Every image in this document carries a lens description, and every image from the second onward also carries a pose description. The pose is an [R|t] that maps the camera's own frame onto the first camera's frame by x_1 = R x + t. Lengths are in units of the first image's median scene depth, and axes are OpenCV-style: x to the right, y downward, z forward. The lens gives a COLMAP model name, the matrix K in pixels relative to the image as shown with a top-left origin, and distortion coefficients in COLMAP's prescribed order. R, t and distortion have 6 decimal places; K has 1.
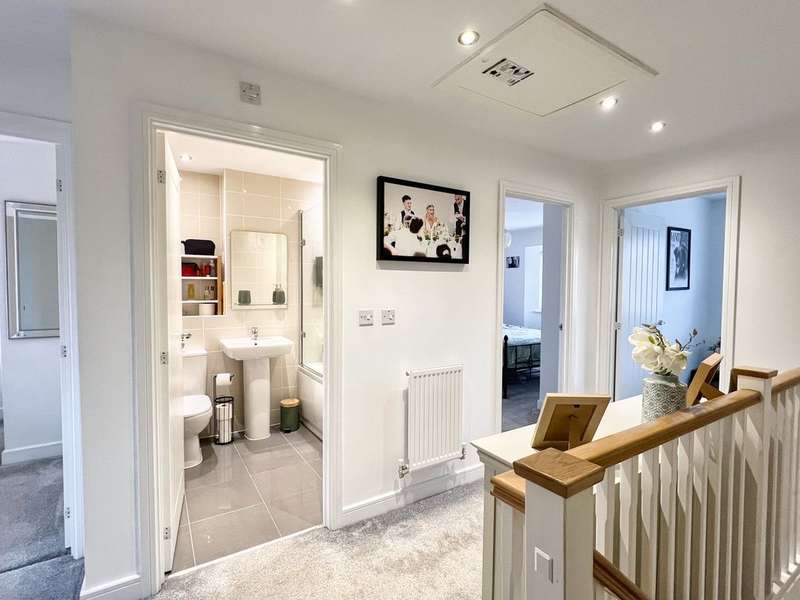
lens RADIAL K [[387.6, 0, 405.1], [0, 387.6, 305.3], [0, 0, 1]] dist [-0.002600, -0.000245]
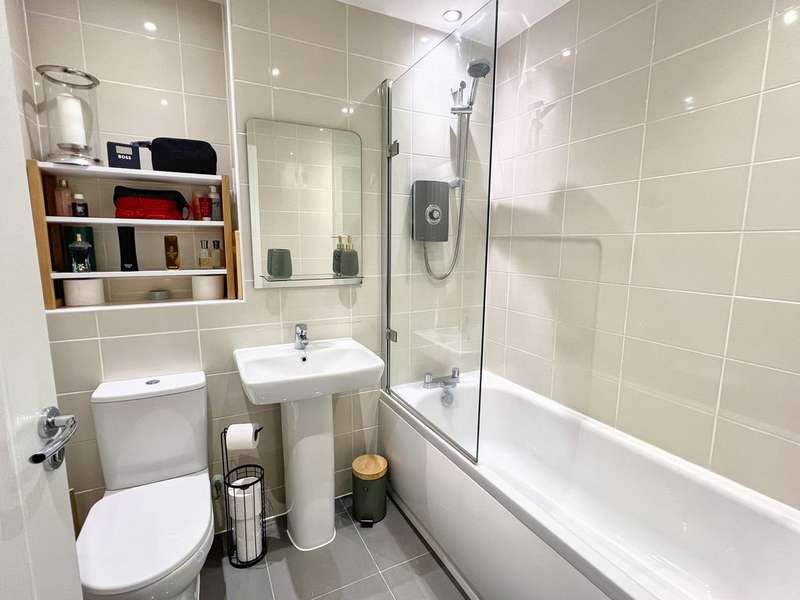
lens RADIAL K [[385.3, 0, 400.0], [0, 385.3, 303.7], [0, 0, 1]] dist [-0.003649, -0.000237]
pose [[0.995071, 0.015451, -0.097957, -0.214902], [-0.004585, 0.993899, 0.110197, -0.024348], [0.099062, -0.109204, 0.989071, 0.530748]]
